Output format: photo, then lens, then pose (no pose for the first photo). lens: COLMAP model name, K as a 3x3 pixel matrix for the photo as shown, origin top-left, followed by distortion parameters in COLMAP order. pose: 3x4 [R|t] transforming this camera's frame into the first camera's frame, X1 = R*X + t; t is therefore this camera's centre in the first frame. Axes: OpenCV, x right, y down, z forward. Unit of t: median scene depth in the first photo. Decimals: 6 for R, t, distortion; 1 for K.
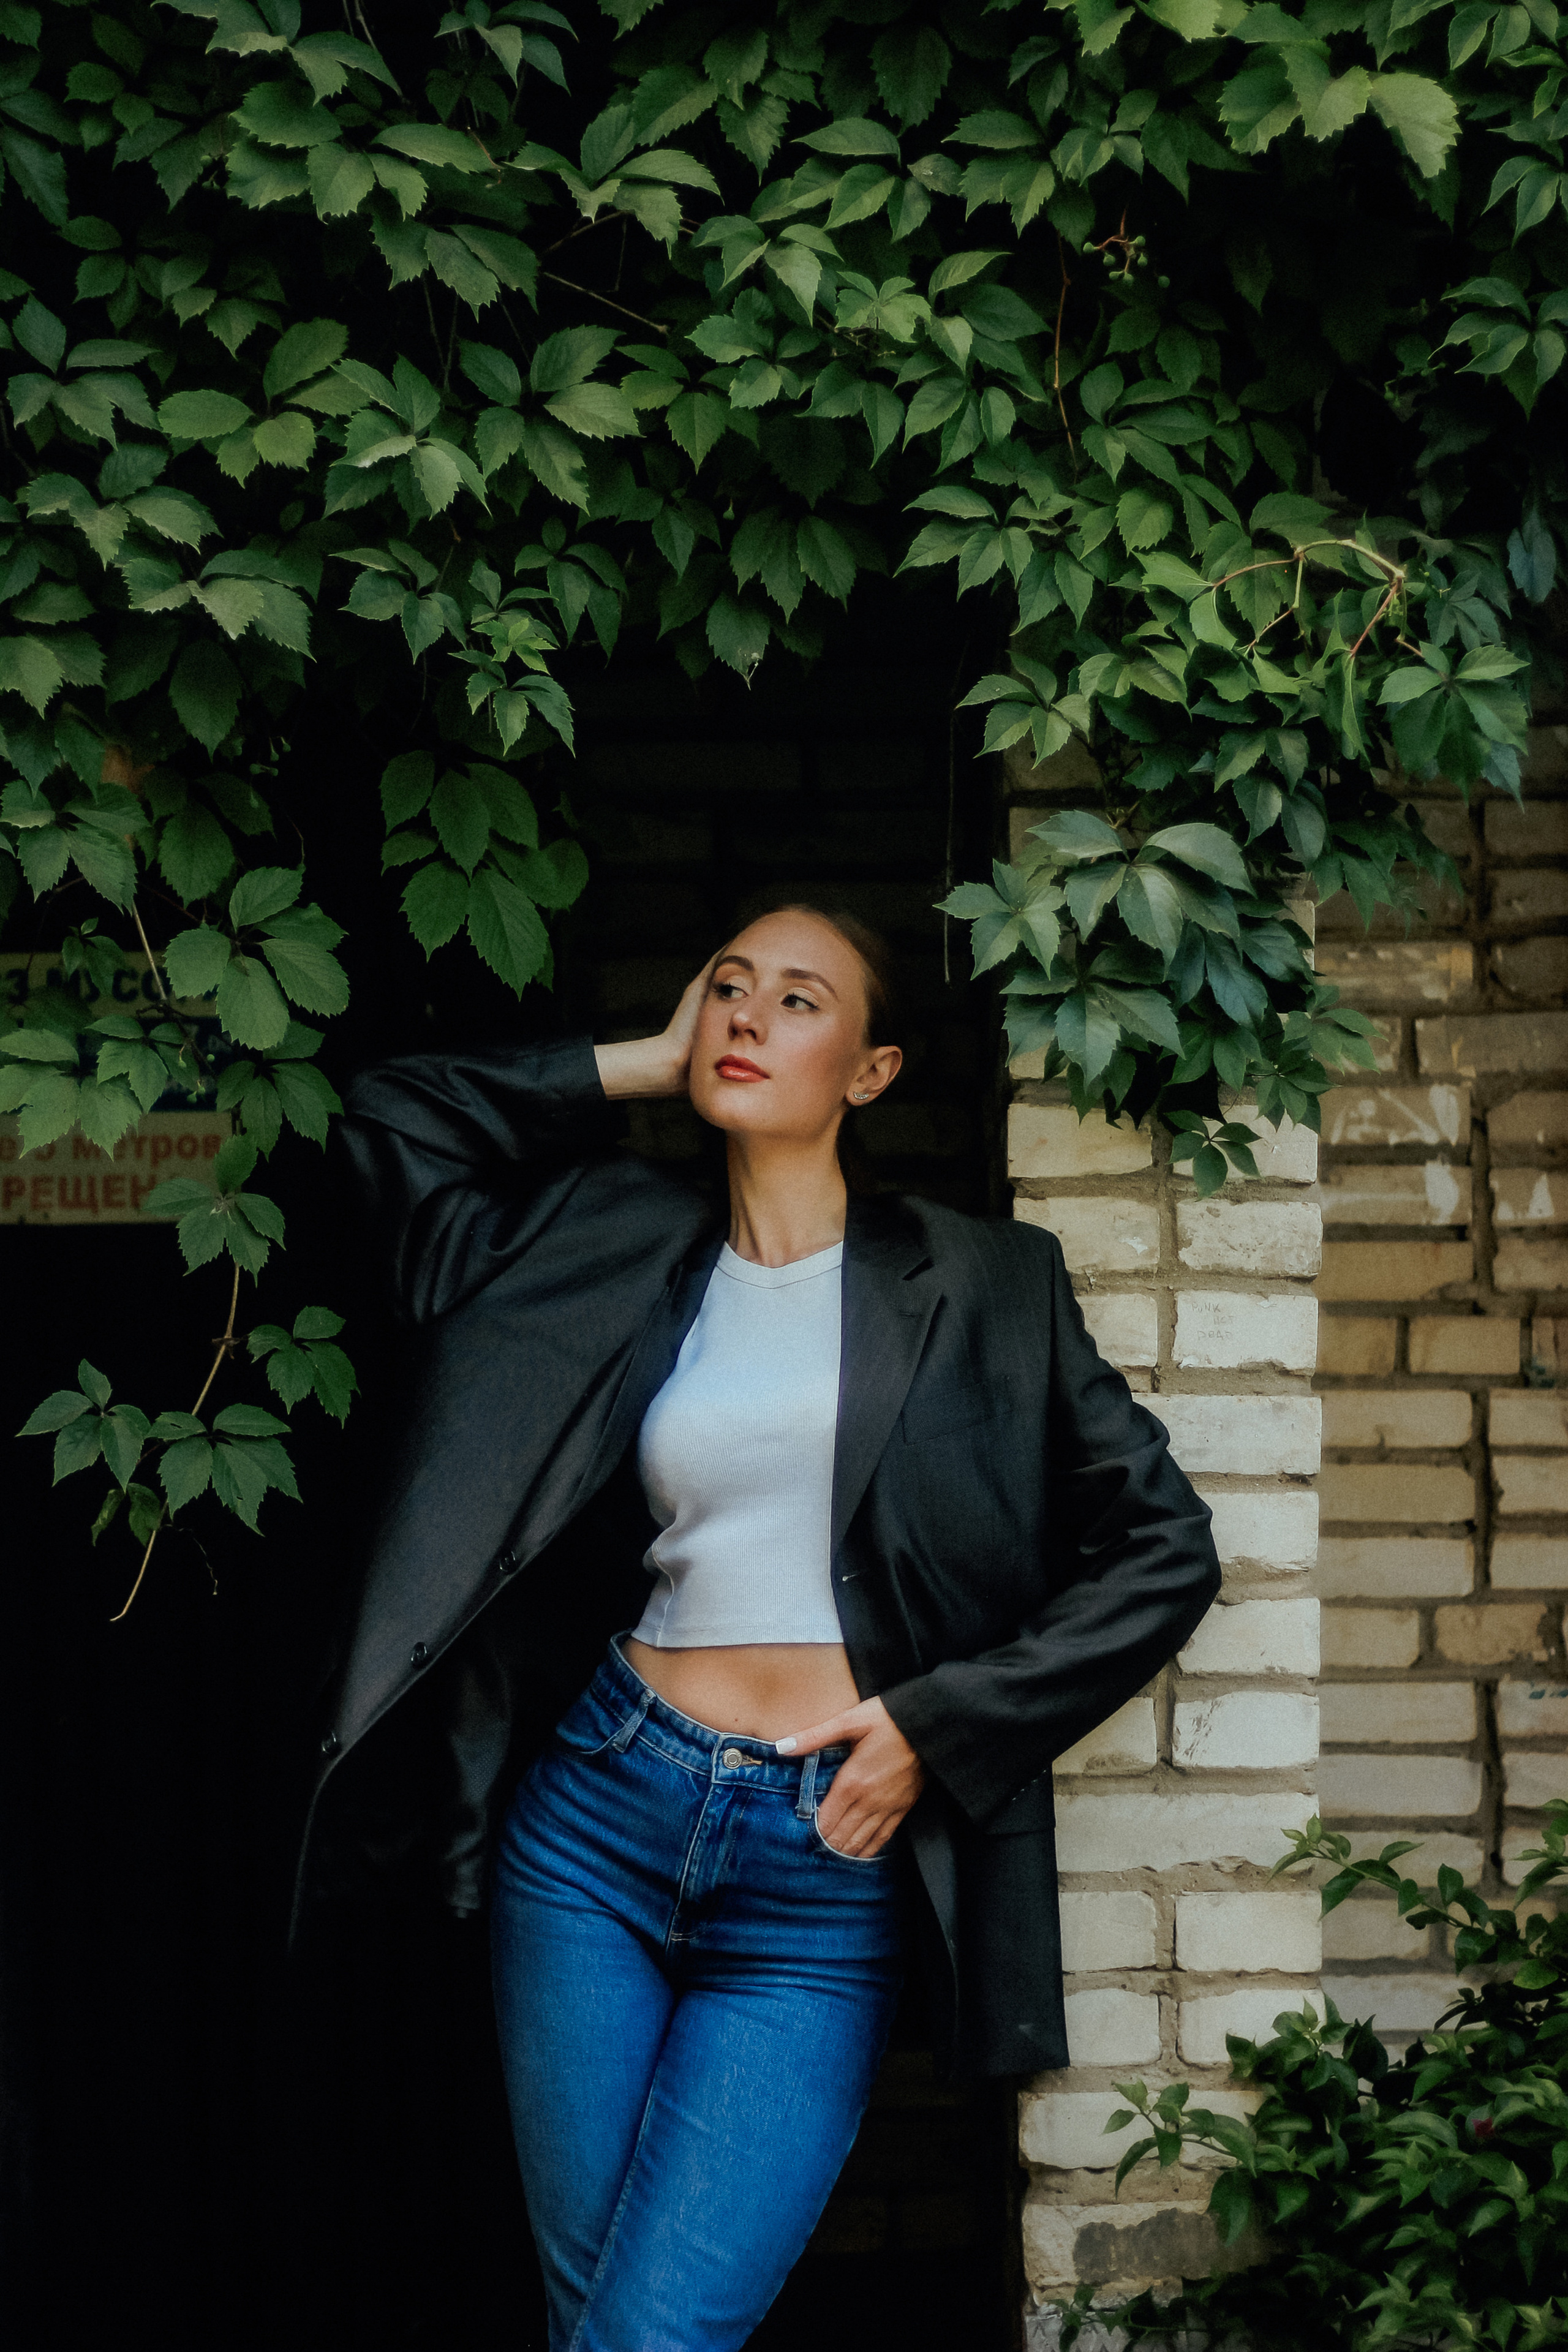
lens RADIAL K [[5784.5, 0, 774.0], [0, 5784.5, 1172.3], [0, 0, 1]] dist [-0.096162, 0.000000]
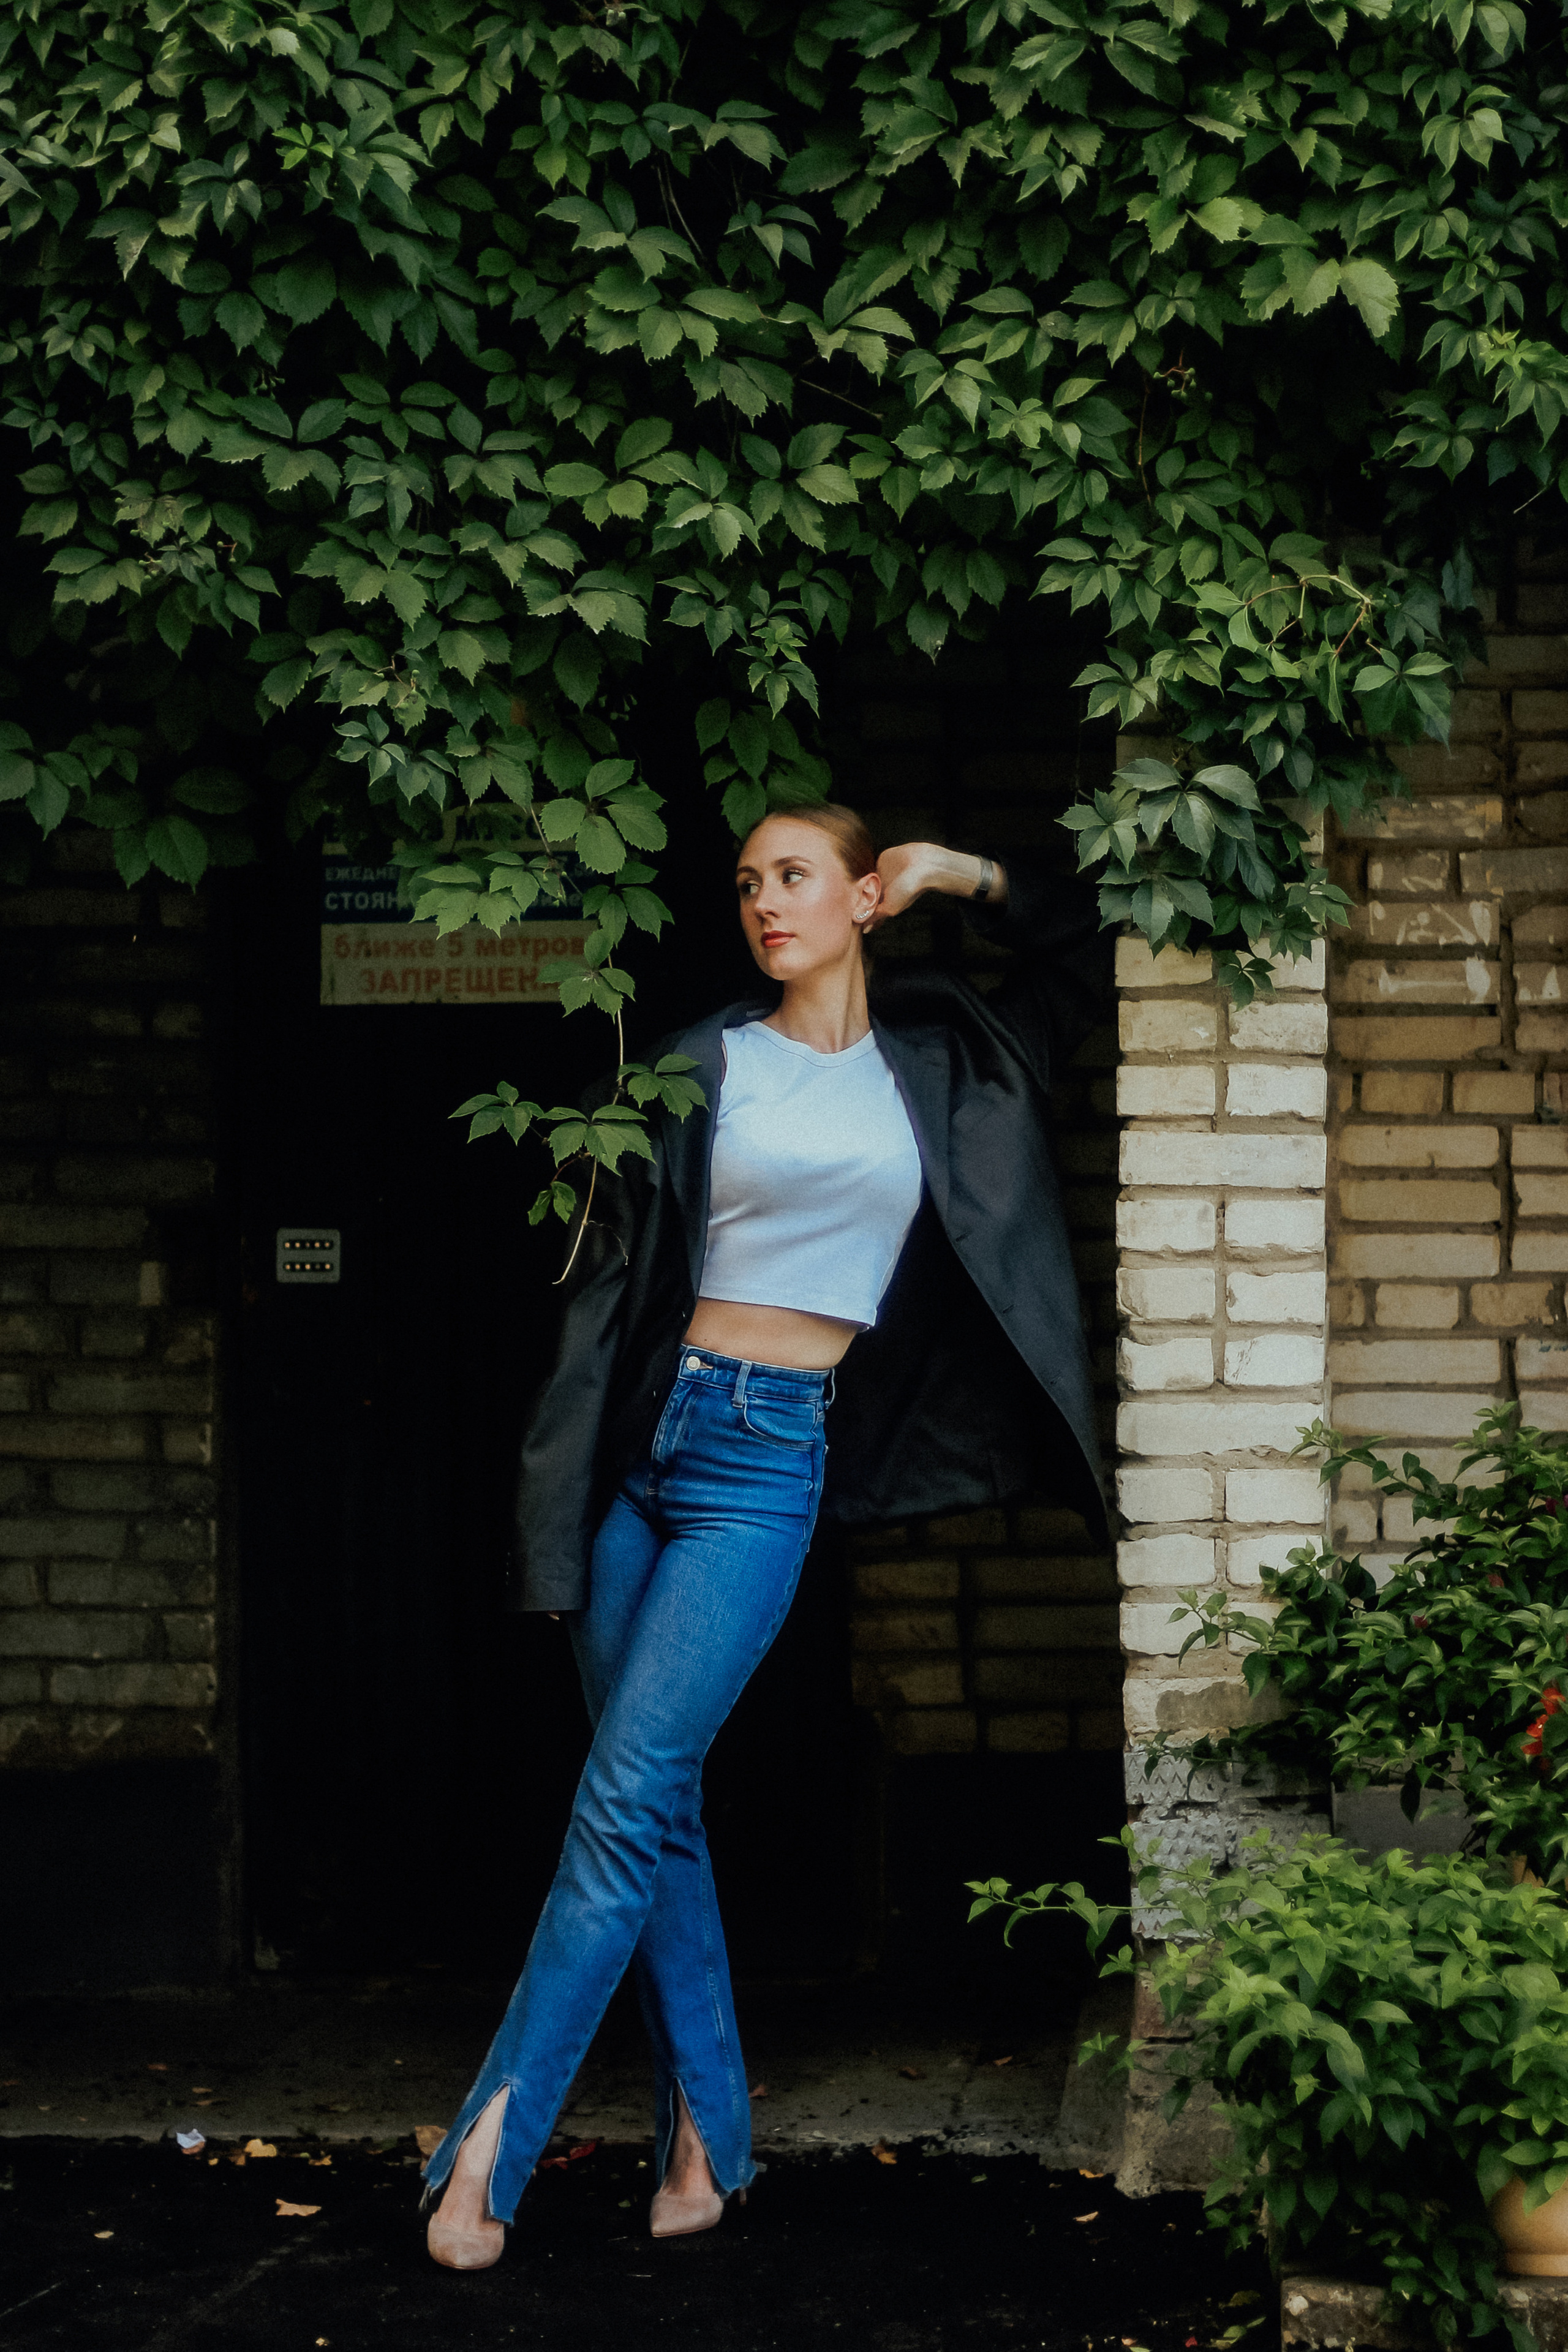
lens RADIAL K [[5784.5, 0, 808.5], [0, 5784.5, 1178.5], [0, 0, 1]] dist [-0.096162, 0.000000]
pose [[0.998529, 0.003540, -0.054108, 0.042691], [-0.000707, 0.998632, 0.052280, -0.027724], [0.054219, -0.052165, 0.997166, -0.486654]]
